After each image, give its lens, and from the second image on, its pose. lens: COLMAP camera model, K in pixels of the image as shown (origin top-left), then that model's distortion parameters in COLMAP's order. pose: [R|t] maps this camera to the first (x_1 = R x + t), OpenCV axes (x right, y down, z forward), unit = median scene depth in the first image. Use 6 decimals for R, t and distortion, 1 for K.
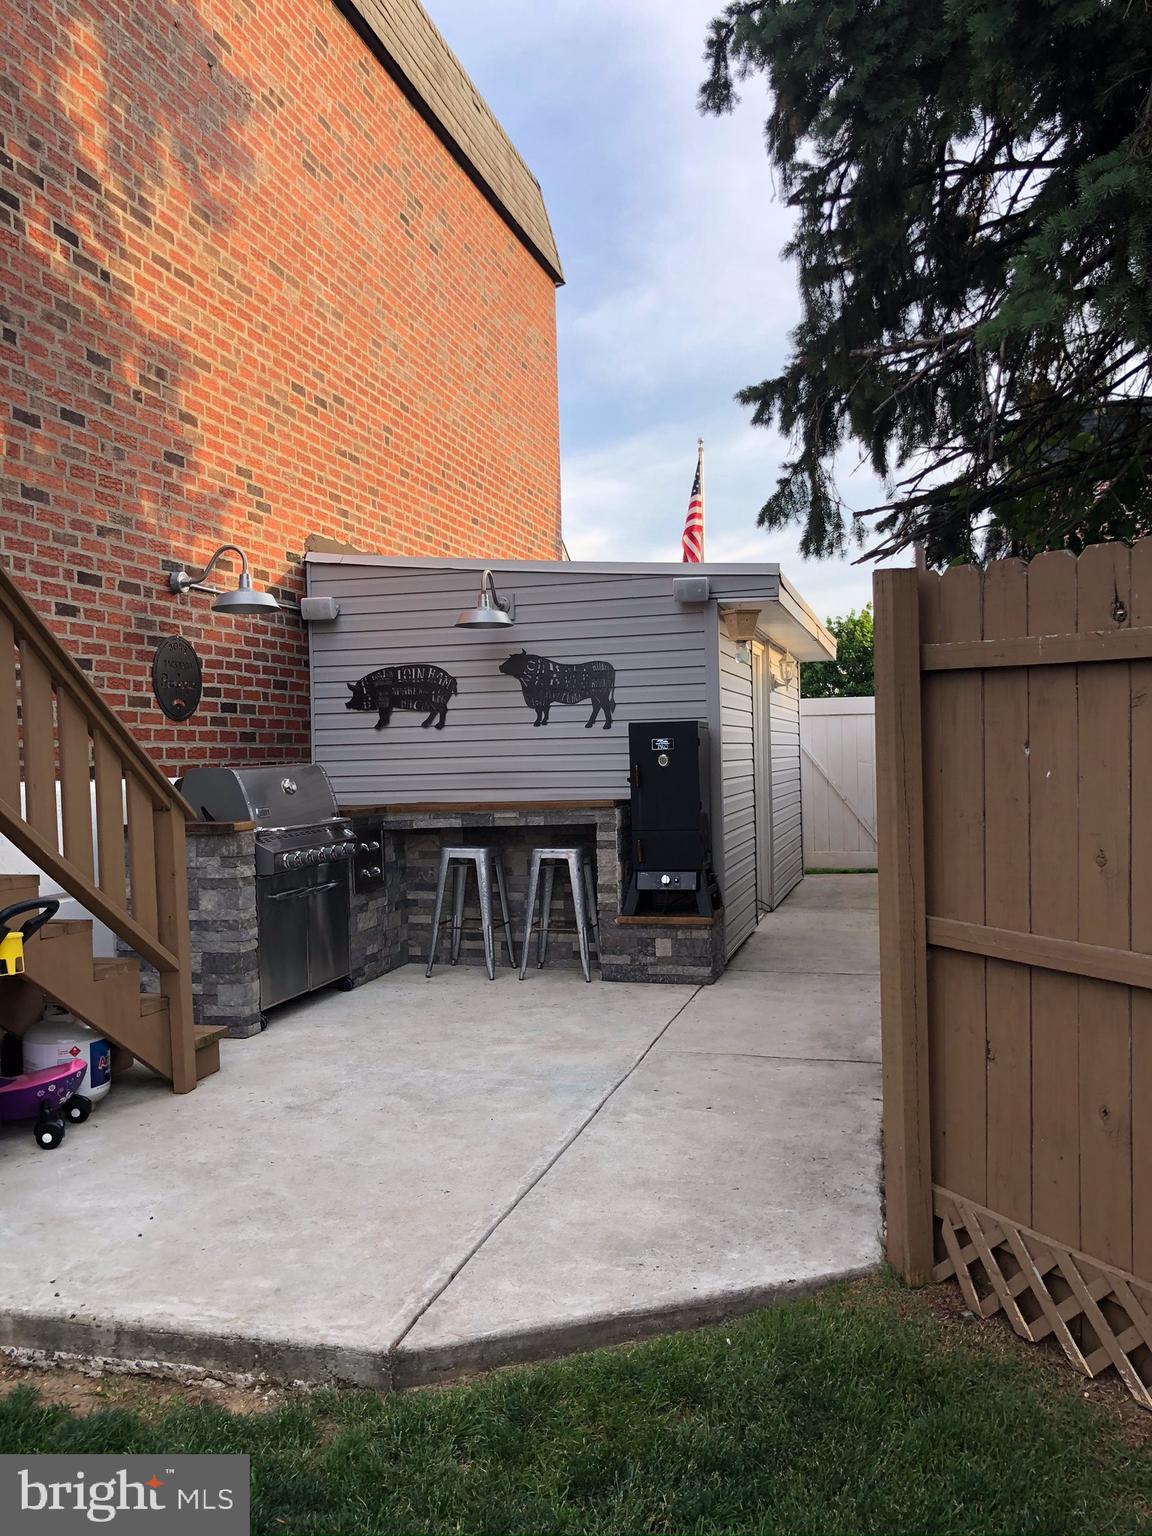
lens RADIAL K [[1260.2, 0, 577.4], [0, 1260.2, 771.2], [0, 0, 1]] dist [0.011188, 0.008758]
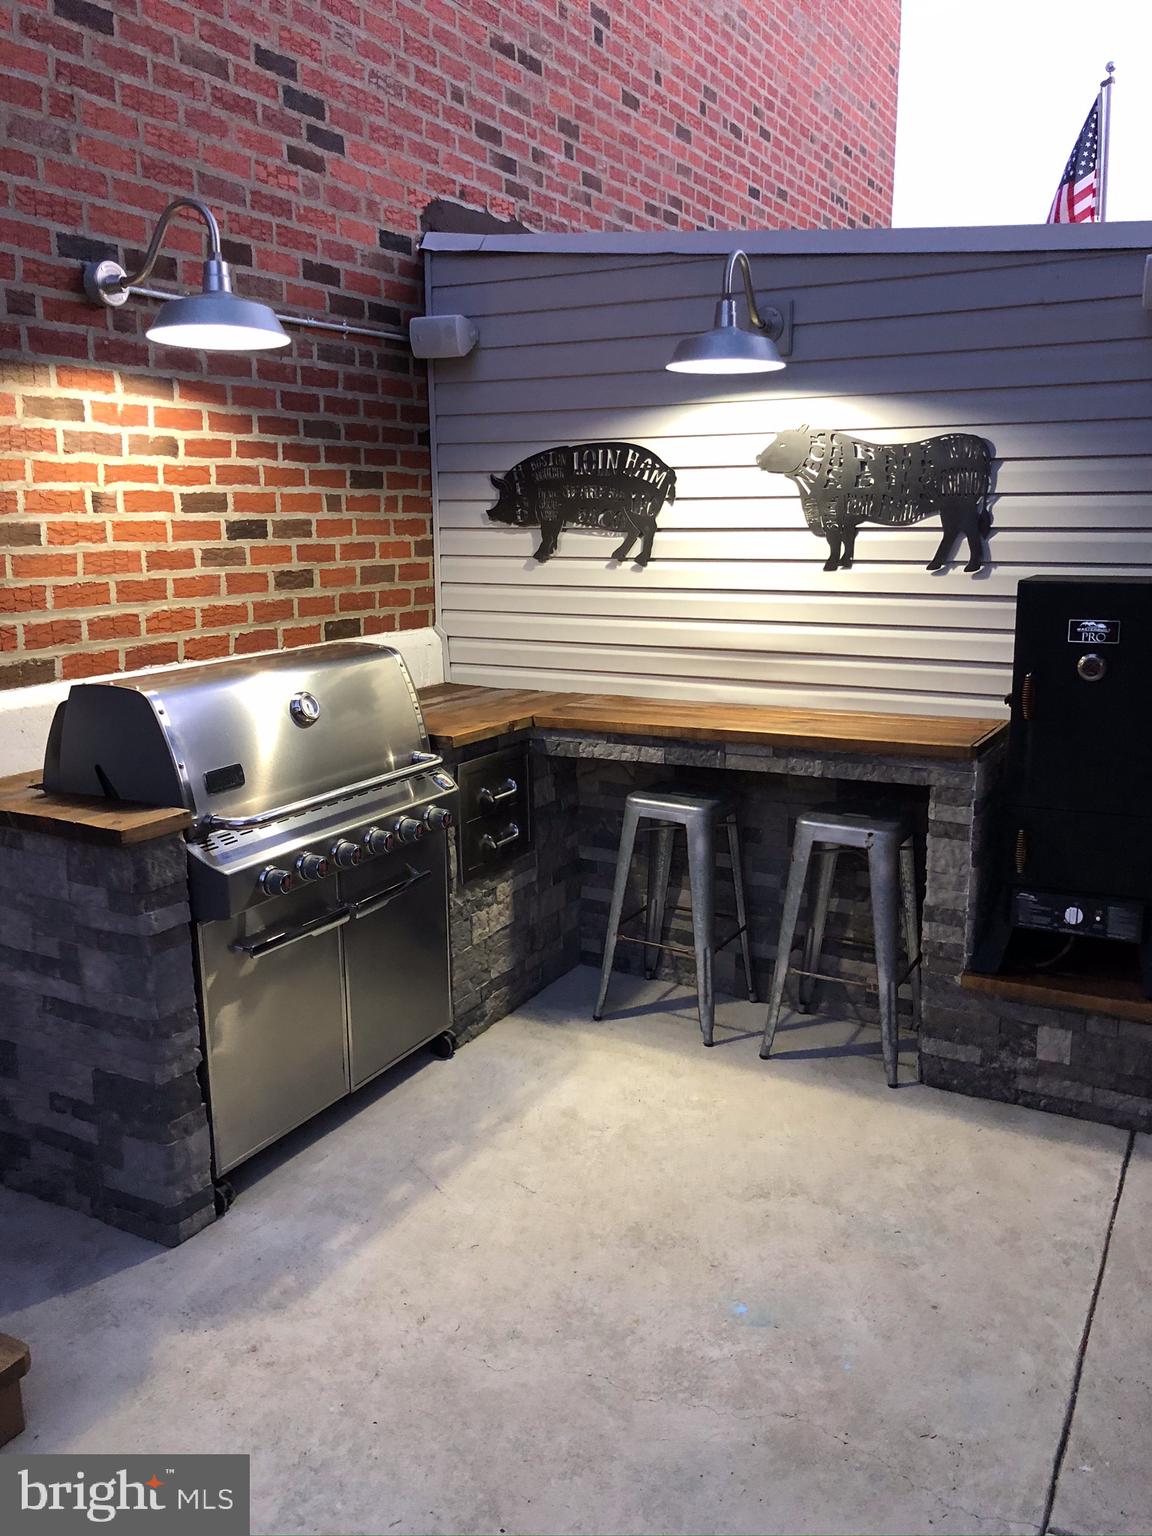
lens RADIAL K [[1260.2, 0, 573.2], [0, 1260.2, 767.4], [0, 0, 1]] dist [0.011188, 0.008758]
pose [[0.970993, 0.063227, -0.230598, -0.006603], [-0.017282, 0.980440, 0.196056, -0.054151], [0.238483, -0.186384, 0.953093, 0.455459]]
